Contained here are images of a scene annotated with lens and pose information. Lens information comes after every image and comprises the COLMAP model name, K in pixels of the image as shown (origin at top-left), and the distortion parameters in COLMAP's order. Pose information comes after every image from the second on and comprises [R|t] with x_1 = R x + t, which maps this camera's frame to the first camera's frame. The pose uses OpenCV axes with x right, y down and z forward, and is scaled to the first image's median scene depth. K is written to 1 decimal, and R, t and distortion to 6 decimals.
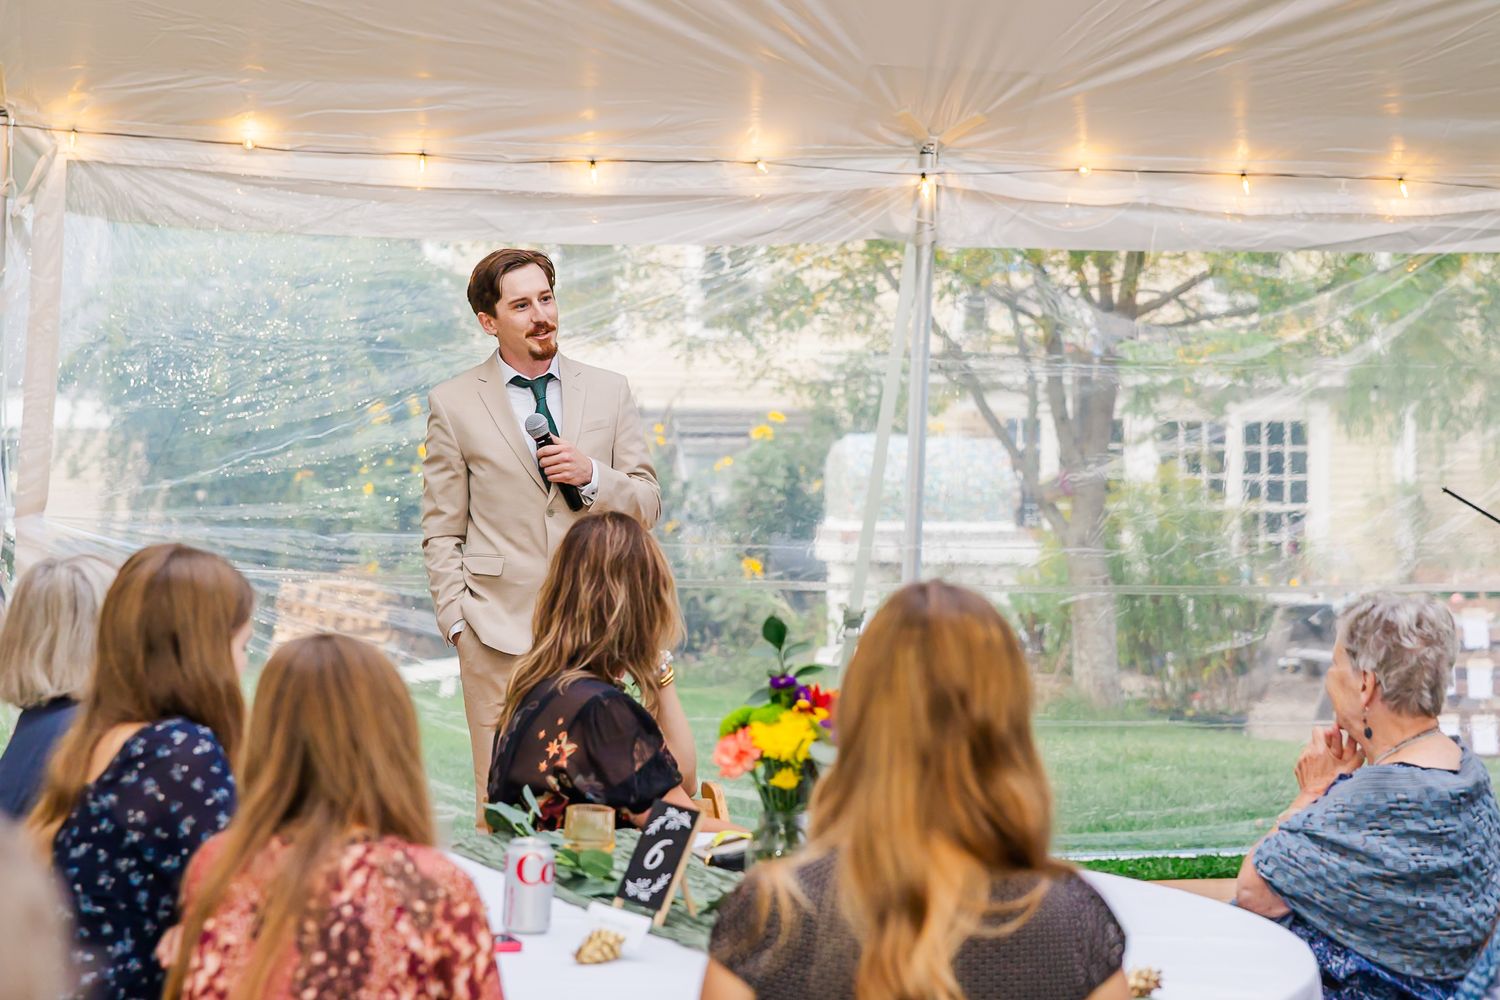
lens RADIAL K [[3107.0, 0, 750.1], [0, 3107.0, 497.2], [0, 0, 1]] dist [-0.003518, 0.000000]
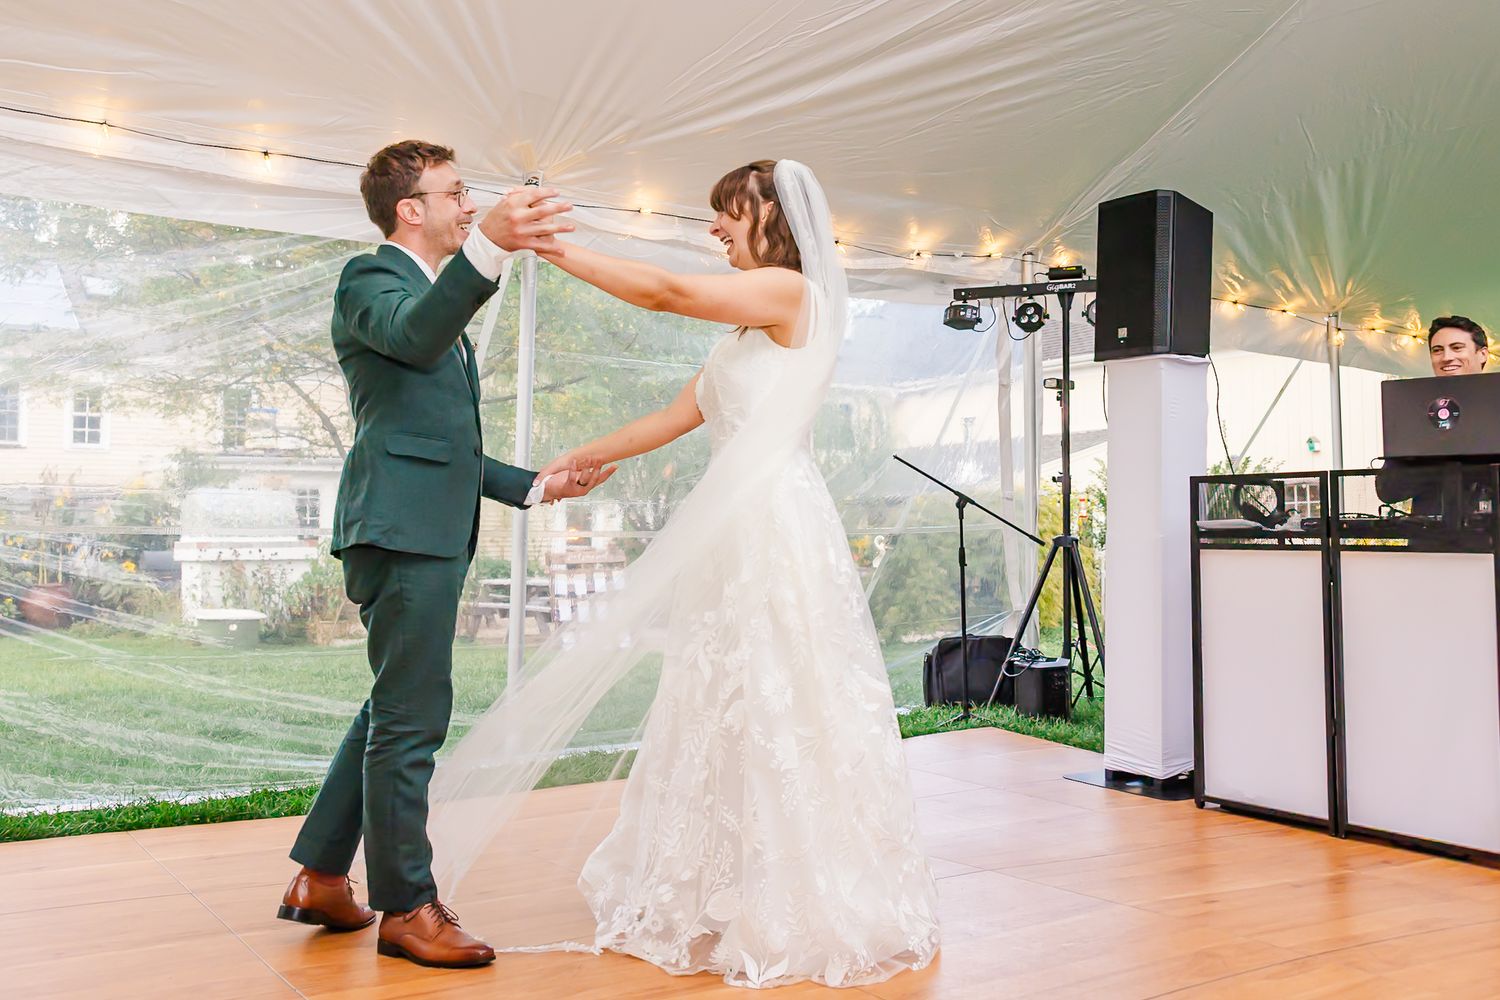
lens RADIAL K [[1363.5, 0, 738.4], [0, 1363.5, 498.4], [0, 0, 1]] dist [-0.016754, -0.002742]
pose [[0.891171, -0.006886, 0.453616, -0.122846], [0.020968, 0.999441, -0.026022, 0.032515], [-0.453183, 0.032702, 0.890817, 0.498752]]
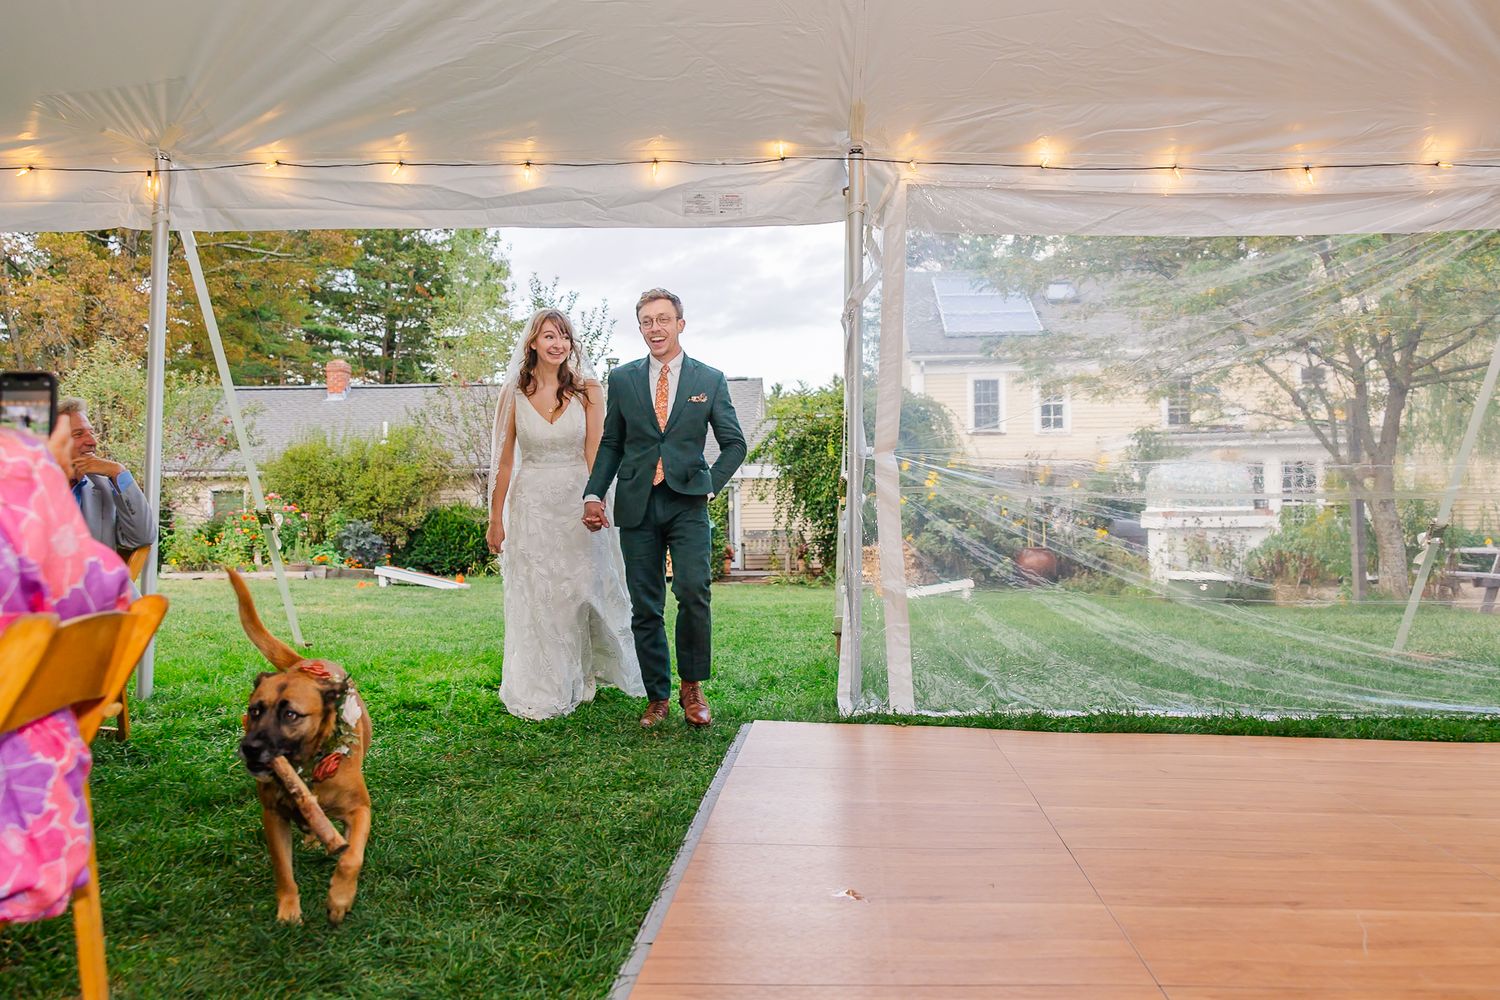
lens RADIAL K [[1271.7, 0, 748.7], [0, 1271.7, 507.9], [0, 0, 1]] dist [0.003640, 0.000794]
pose [[0.980135, -0.024941, -0.196758, -0.178600], [0.022788, 0.999653, -0.013202, 0.034287], [0.197019, 0.008456, 0.980363, 0.445554]]
